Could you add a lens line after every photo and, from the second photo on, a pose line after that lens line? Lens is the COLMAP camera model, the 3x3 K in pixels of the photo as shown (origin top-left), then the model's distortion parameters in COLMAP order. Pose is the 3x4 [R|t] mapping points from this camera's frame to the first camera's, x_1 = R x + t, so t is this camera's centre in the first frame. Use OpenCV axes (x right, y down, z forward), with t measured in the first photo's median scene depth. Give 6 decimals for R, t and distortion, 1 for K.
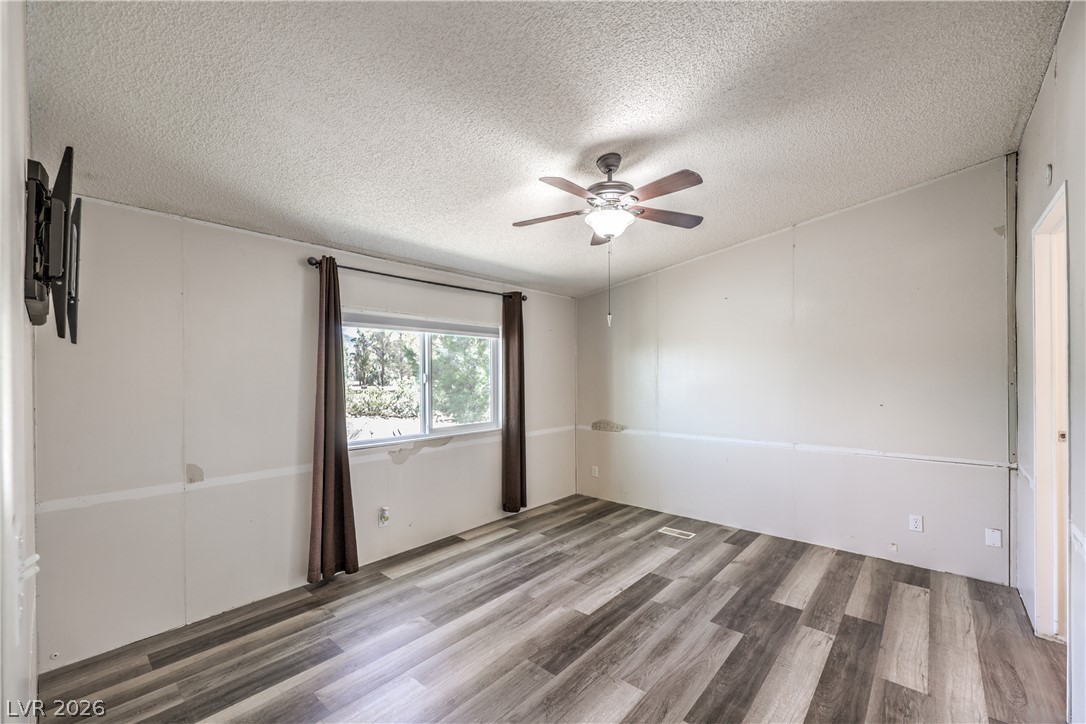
lens RADIAL K [[439.9, 0, 543.2], [0, 439.9, 369.9], [0, 0, 1]] dist [-0.000129, 0.000000]
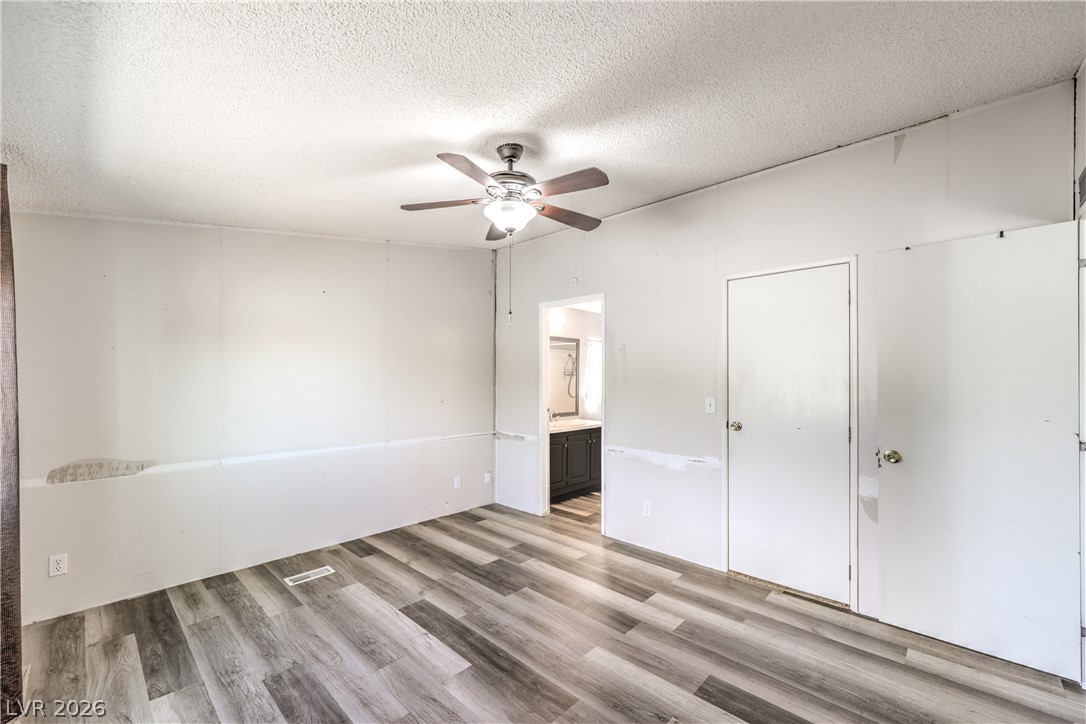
lens RADIAL K [[439.9, 0, 543.2], [0, 439.9, 369.9], [0, 0, 1]] dist [-0.000129, 0.000000]
pose [[0.046136, 0.028067, 0.998541, -0.551858], [-0.015797, 0.999501, -0.027364, 0.016066], [-0.998810, -0.014511, 0.046556, 0.626812]]
